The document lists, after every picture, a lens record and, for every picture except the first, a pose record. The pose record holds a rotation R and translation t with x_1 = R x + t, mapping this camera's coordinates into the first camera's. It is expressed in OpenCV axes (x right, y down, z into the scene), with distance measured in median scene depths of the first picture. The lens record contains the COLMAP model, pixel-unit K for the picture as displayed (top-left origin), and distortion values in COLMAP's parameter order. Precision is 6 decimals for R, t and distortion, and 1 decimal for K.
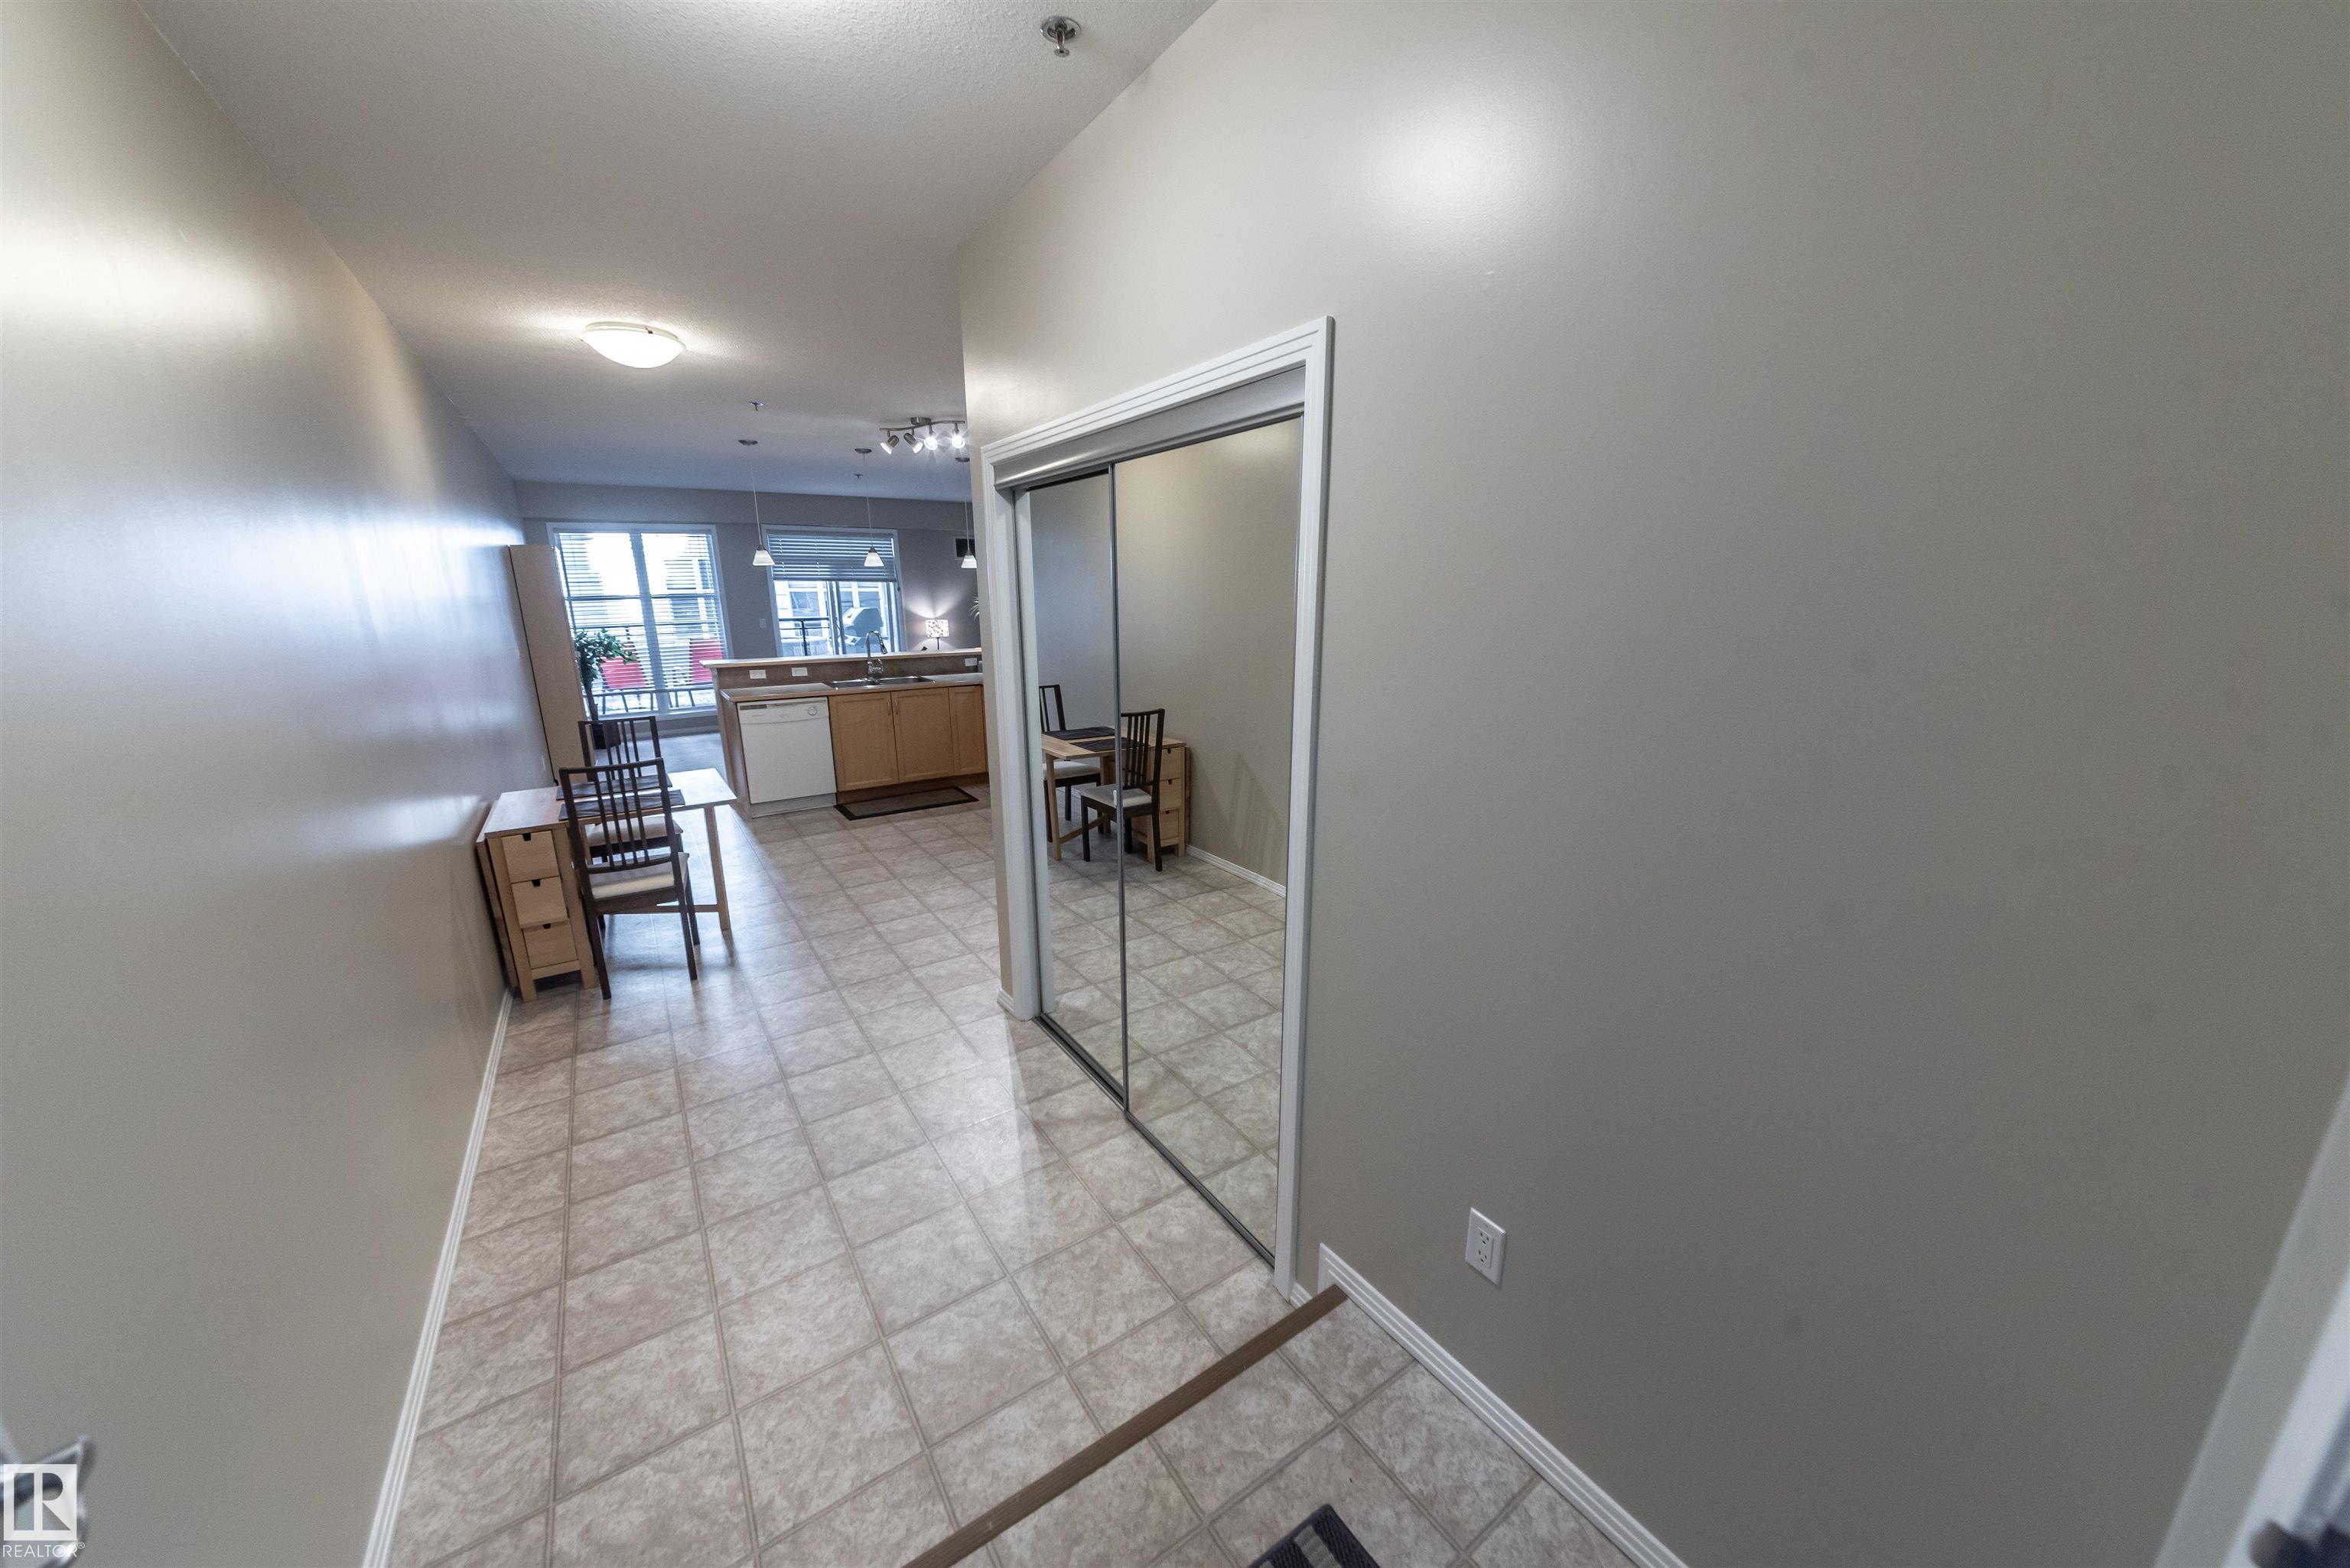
lens RADIAL K [[813.0, 0, 1176.4], [0, 813.0, 794.5], [0, 0, 1]] dist [-0.000019, 0.003131]
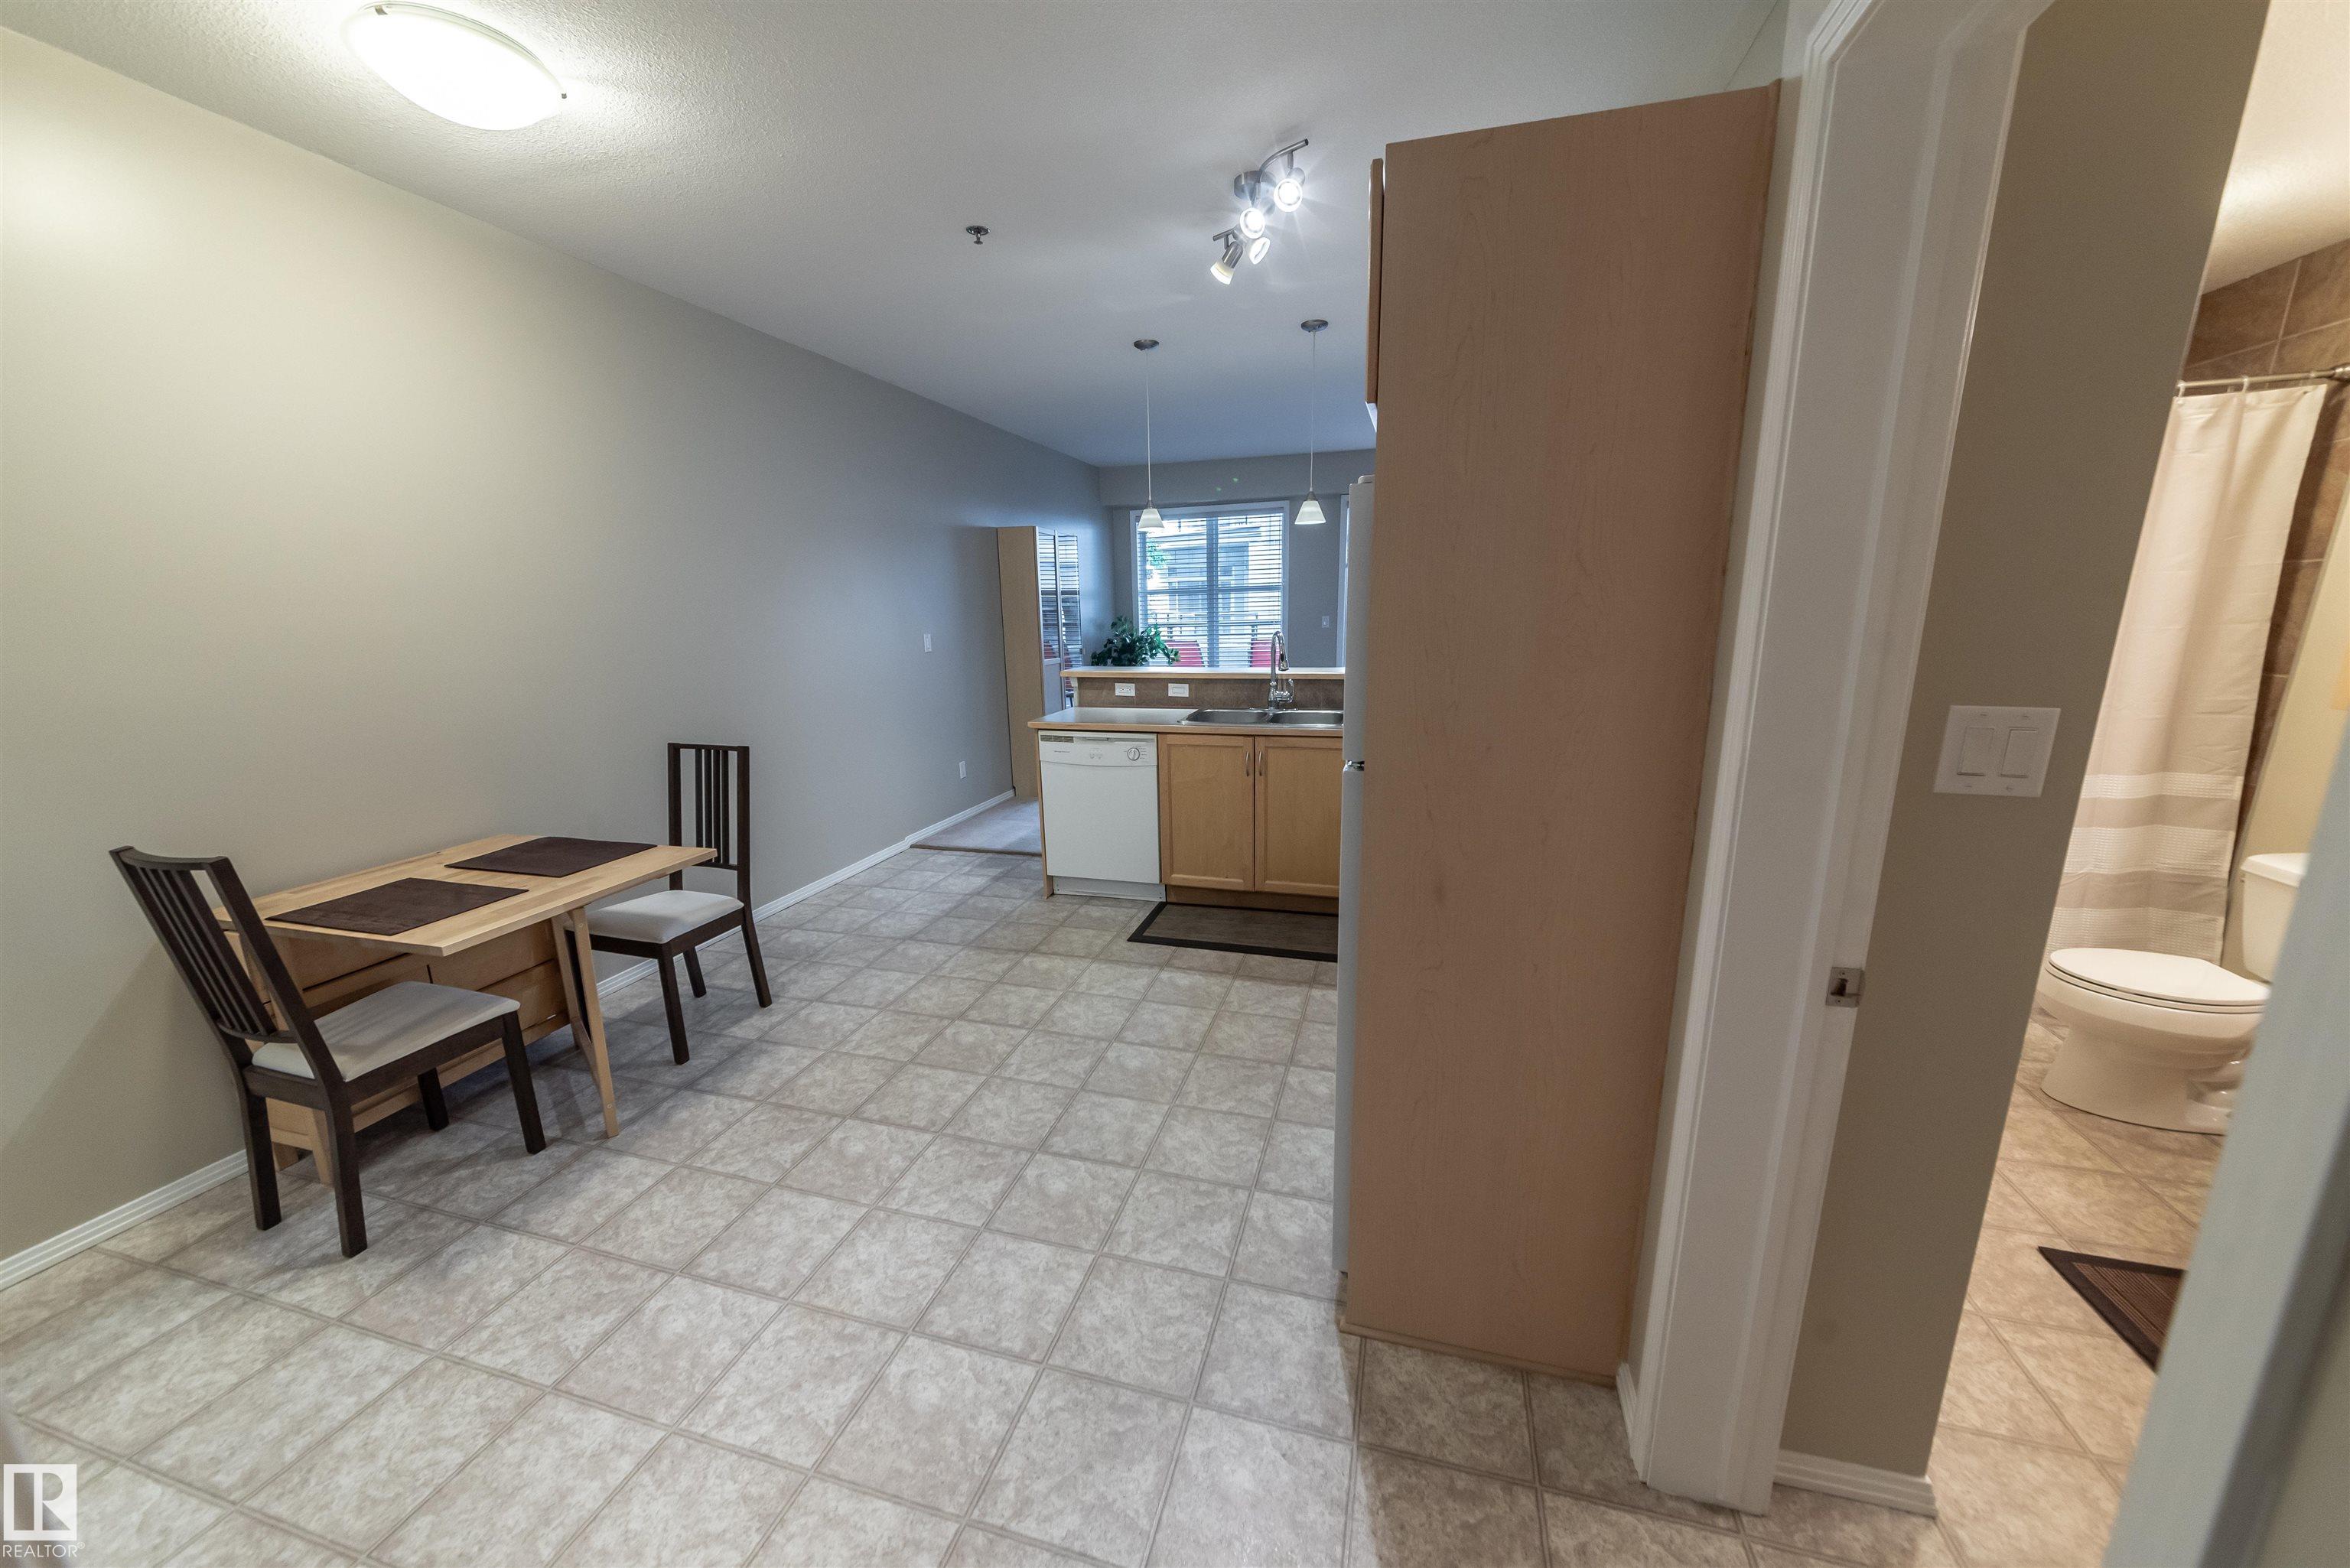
lens RADIAL K [[839.5, 0, 1178.5], [0, 839.5, 795.7], [0, 0, 1]] dist [-0.003871, 0.000019]
pose [[0.639779, 0.169160, -0.749712, 0.063547], [-0.178568, 0.981500, 0.069075, -0.110063], [0.747527, 0.089682, 0.658150, 0.539164]]
